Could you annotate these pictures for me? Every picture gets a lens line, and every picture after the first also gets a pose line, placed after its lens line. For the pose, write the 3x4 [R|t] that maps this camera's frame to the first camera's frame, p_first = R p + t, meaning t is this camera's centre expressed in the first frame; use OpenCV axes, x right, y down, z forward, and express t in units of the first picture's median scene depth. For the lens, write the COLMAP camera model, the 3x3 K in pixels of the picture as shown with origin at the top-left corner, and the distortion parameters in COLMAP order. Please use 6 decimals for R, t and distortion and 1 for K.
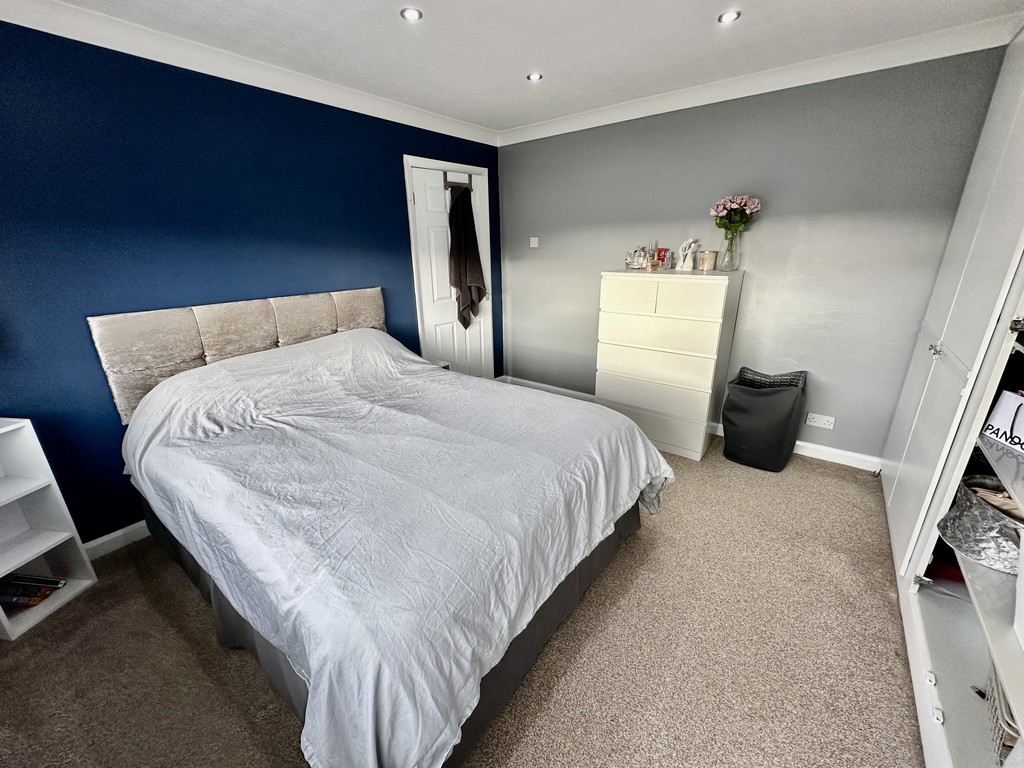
lens RADIAL K [[407.6, 0, 509.5], [0, 407.6, 379.8], [0, 0, 1]] dist [-0.001159, 0.000082]
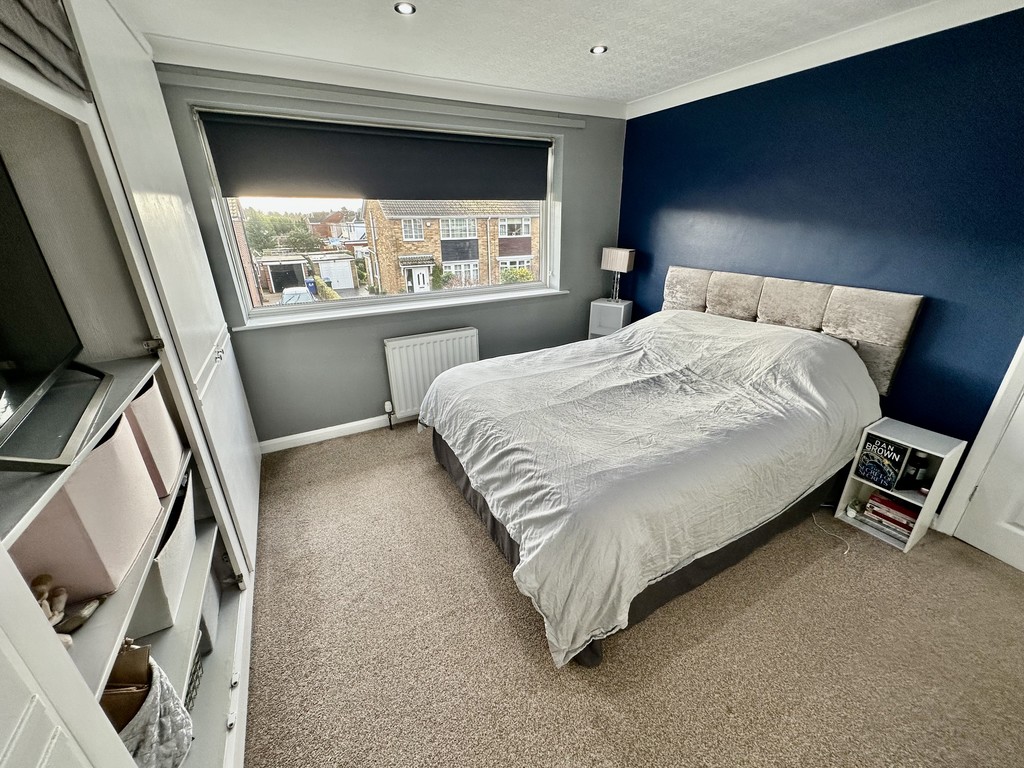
lens RADIAL K [[407.6, 0, 509.8], [0, 407.6, 380.6], [0, 0, 1]] dist [-0.001159, 0.000082]
pose [[-0.419939, 0.355446, -0.835051, 0.768769], [-0.265563, 0.831714, 0.487574, -0.351042], [0.867829, 0.426510, -0.254876, 0.889626]]
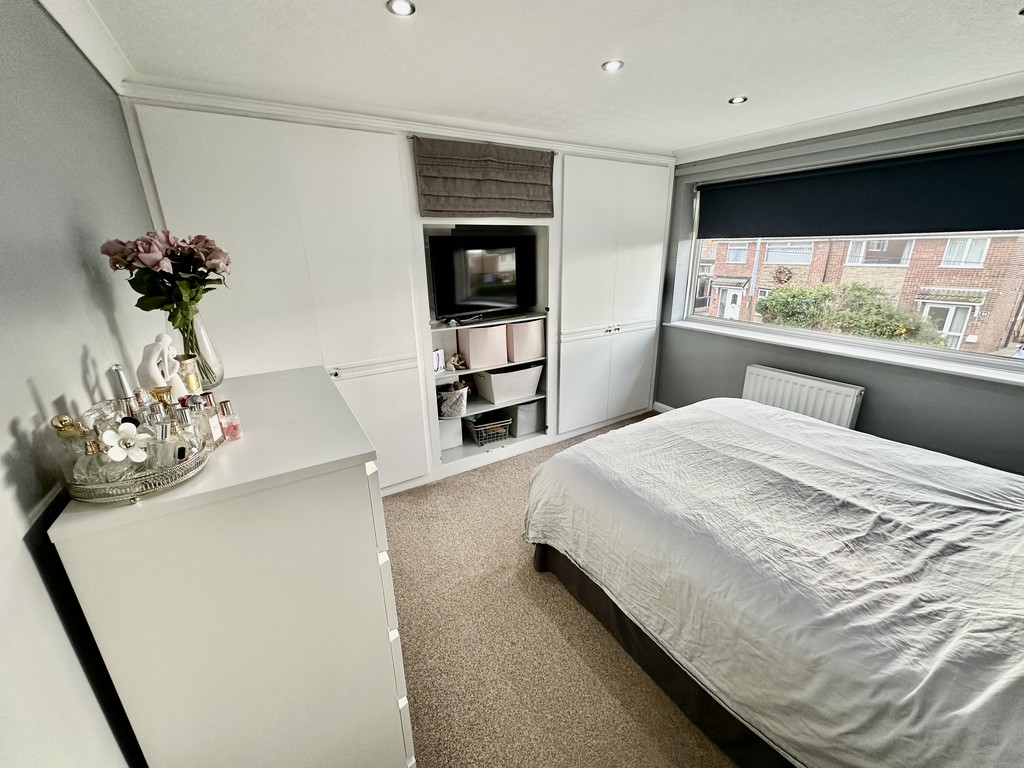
lens RADIAL K [[407.6, 0, 507.4], [0, 407.6, 383.4], [0, 0, 1]] dist [-0.001159, 0.000082]
pose [[-0.926036, -0.084268, 0.367908, 0.031872], [0.151804, 0.809287, 0.567459, -0.601296], [-0.345562, 0.581337, -0.736637, 1.546849]]
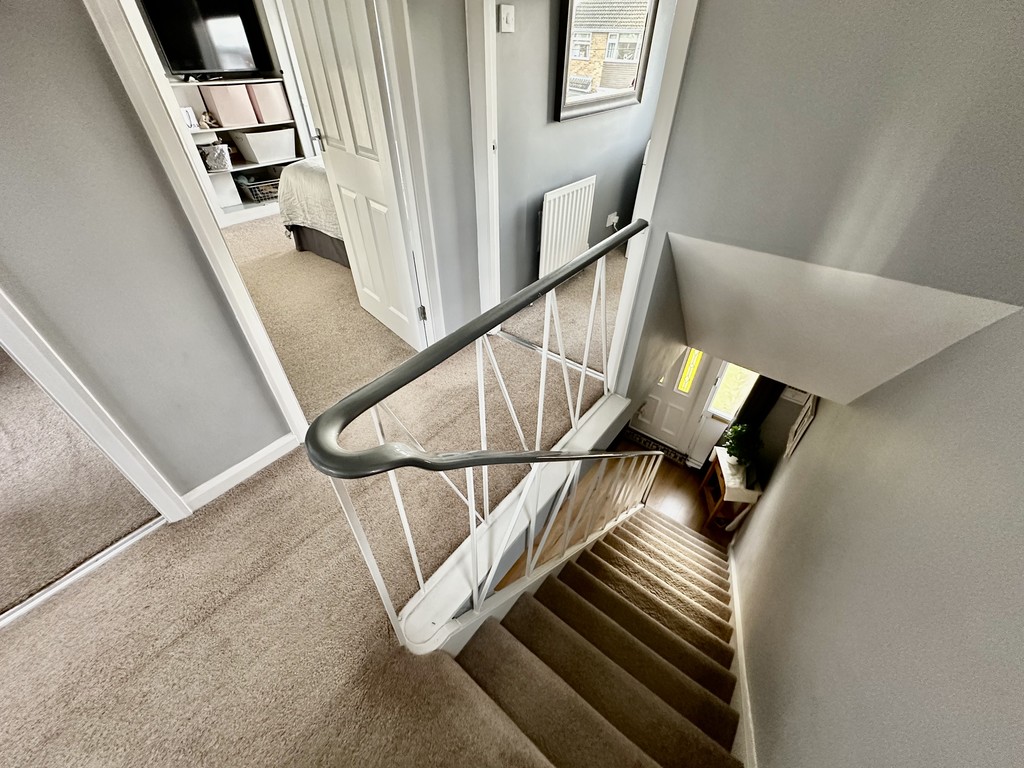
lens RADIAL K [[407.6, 0, 507.1], [0, 407.6, 385.7], [0, 0, 1]] dist [-0.001159, 0.000082]
pose [[-0.999731, -0.005665, 0.022512, -0.567342], [0.016035, 0.532717, 0.846142, -0.716774], [-0.016786, 0.846275, -0.532482, 2.341977]]
